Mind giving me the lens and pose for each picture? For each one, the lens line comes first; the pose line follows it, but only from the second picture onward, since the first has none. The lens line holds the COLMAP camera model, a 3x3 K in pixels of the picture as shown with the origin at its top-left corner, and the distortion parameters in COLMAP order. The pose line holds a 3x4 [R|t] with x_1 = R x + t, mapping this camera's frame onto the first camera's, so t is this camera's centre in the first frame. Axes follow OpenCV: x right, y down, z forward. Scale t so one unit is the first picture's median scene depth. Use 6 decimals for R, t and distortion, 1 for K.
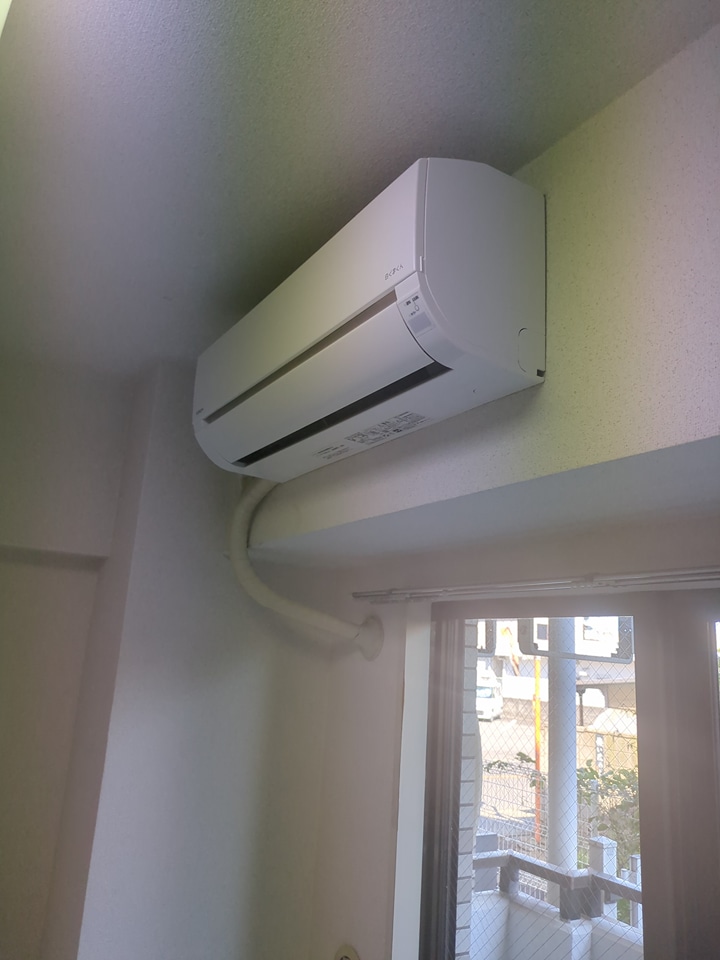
lens RADIAL K [[750.7, 0, 360.0], [0, 750.7, 480.0], [0, 0, 1]] dist [0.001013, 0.001542]
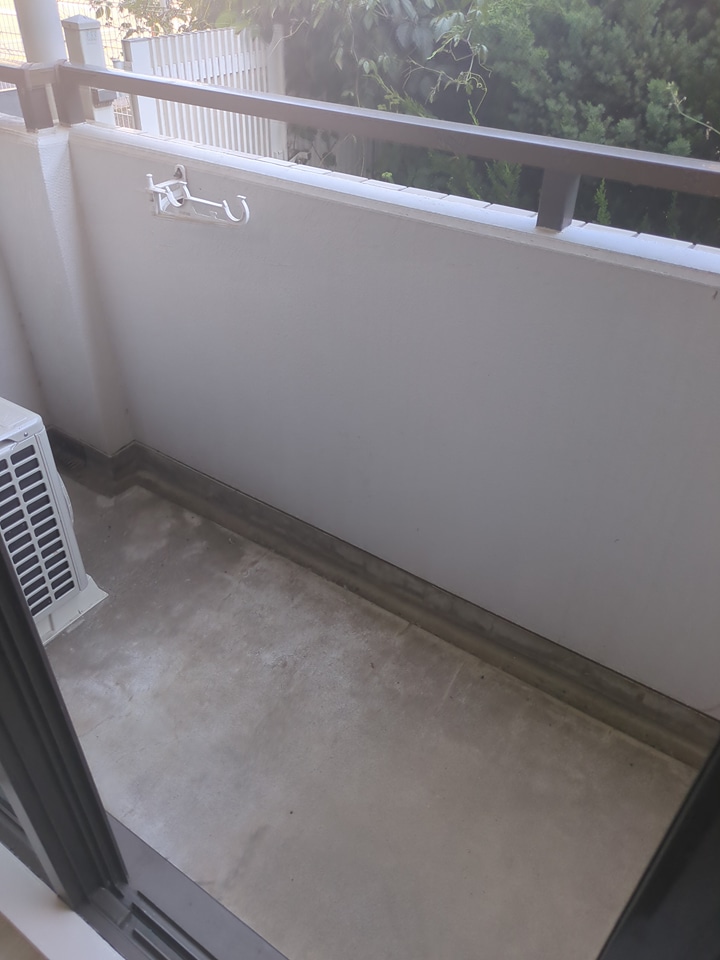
lens RADIAL K [[712.0, 0, 367.1], [0, 712.0, 495.1], [0, 0, 1]] dist [-0.000300, 0.009516]
pose [[0.913407, -0.276250, 0.298954, 0.119618], [-0.071211, 0.614669, 0.785564, 0.102044], [-0.400770, -0.738828, 0.541771, 0.095326]]
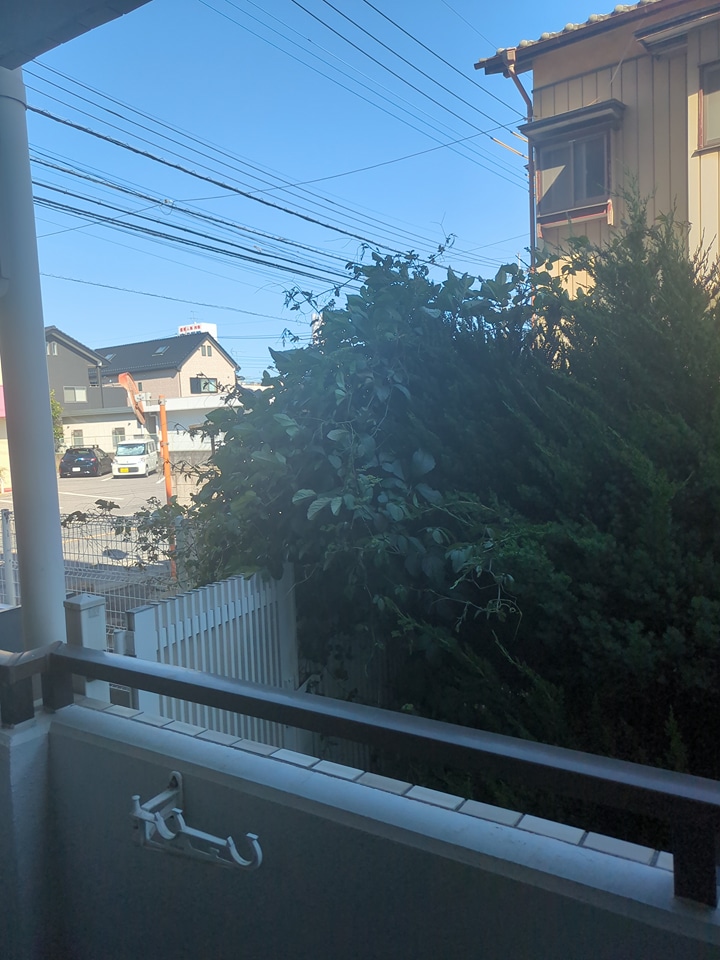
lens RADIAL K [[715.0, 0, 360.0], [0, 715.0, 480.0], [0, 0, 1]] dist [-0.003952, -0.003017]
pose [[0.901338, -0.130749, 0.412911, 0.145657], [-0.005928, 0.949533, 0.313610, 0.086486], [-0.433077, -0.285117, 0.855075, 0.188509]]
